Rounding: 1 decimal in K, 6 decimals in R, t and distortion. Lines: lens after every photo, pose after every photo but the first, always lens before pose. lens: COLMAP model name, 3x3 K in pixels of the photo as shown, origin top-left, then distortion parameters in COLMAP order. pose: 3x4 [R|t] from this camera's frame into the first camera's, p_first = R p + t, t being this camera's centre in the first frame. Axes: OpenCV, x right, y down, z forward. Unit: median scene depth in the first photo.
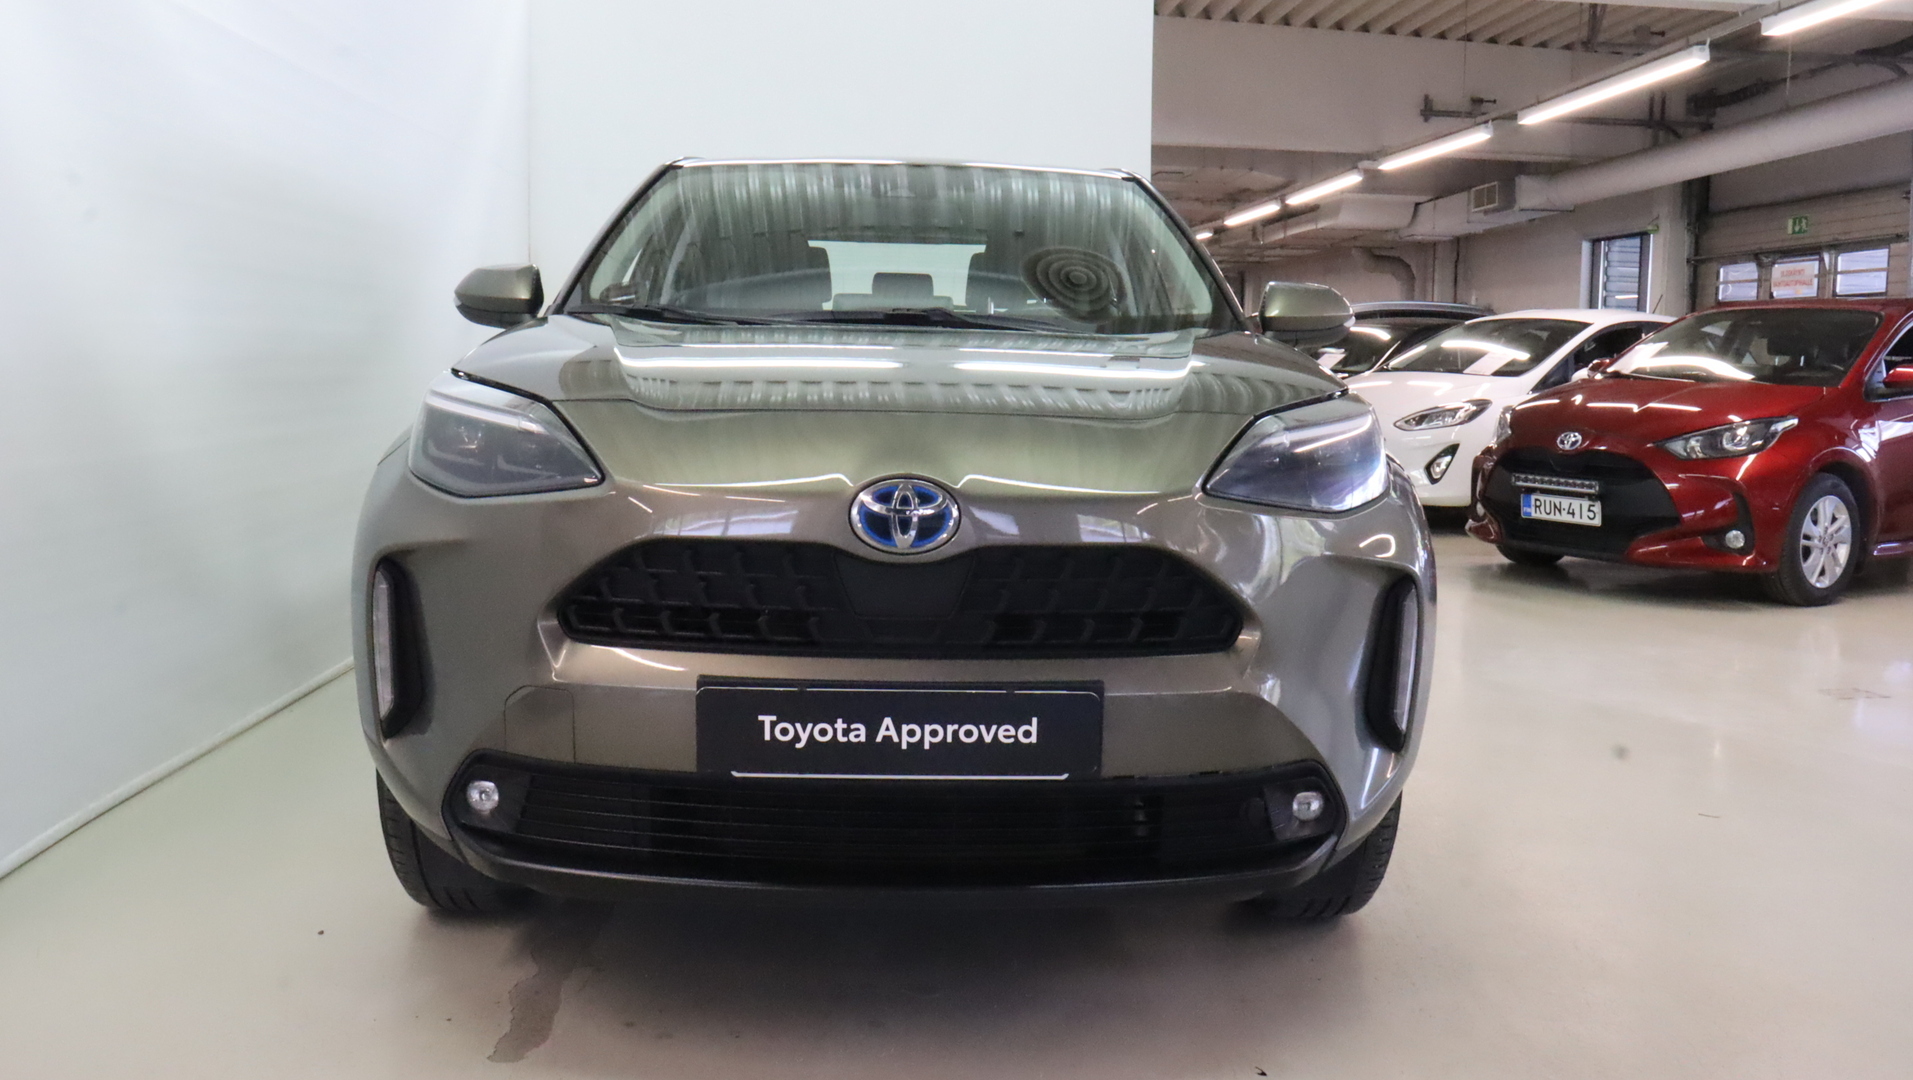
lens RADIAL K [[1586.7, 0, 974.9], [0, 1586.7, 507.7], [0, 0, 1]] dist [-0.149575, 0.138018]
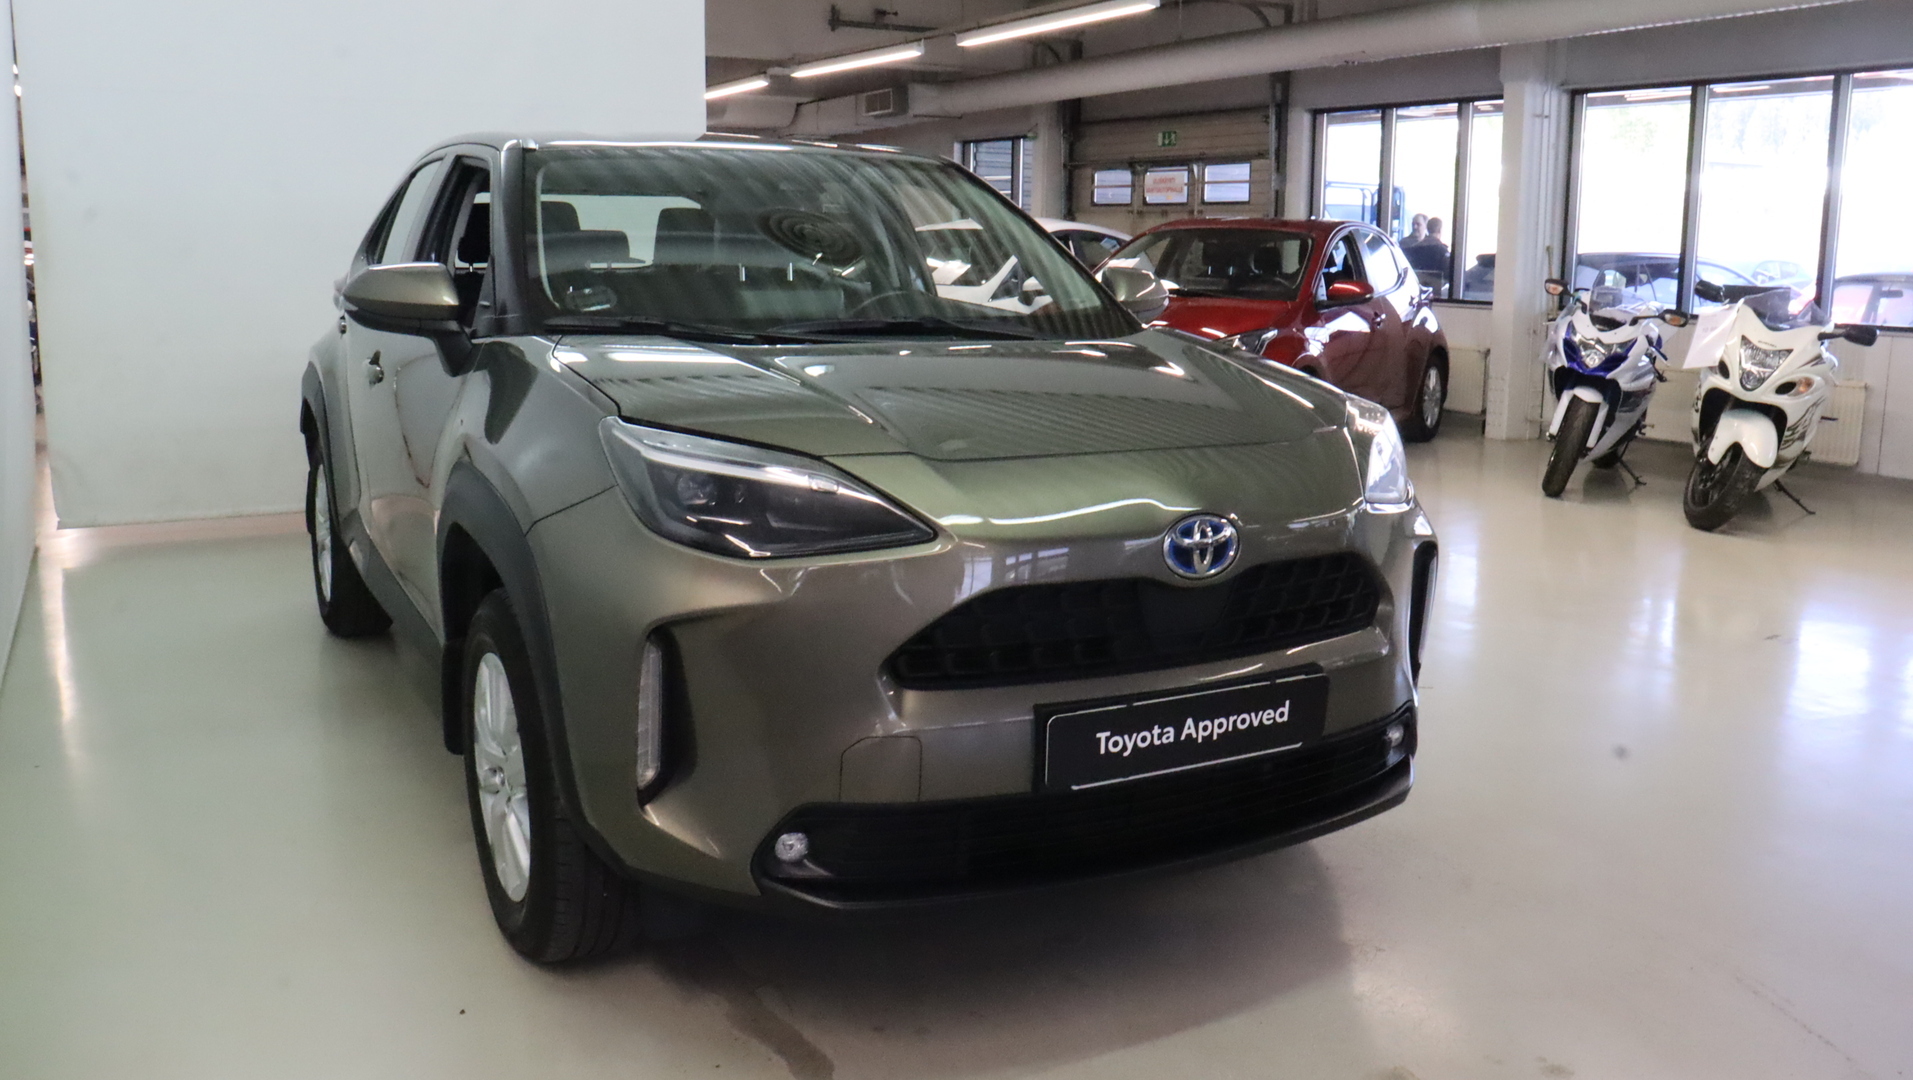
lens RADIAL K [[1586.7, 0, 974.9], [0, 1586.7, 507.7], [0, 0, 1]] dist [-0.149575, 0.138018]
pose [[0.895262, -0.082023, 0.437925, -0.667524], [0.047281, 0.994848, 0.089677, -0.128598], [-0.443025, -0.059579, 0.894527, 0.036878]]
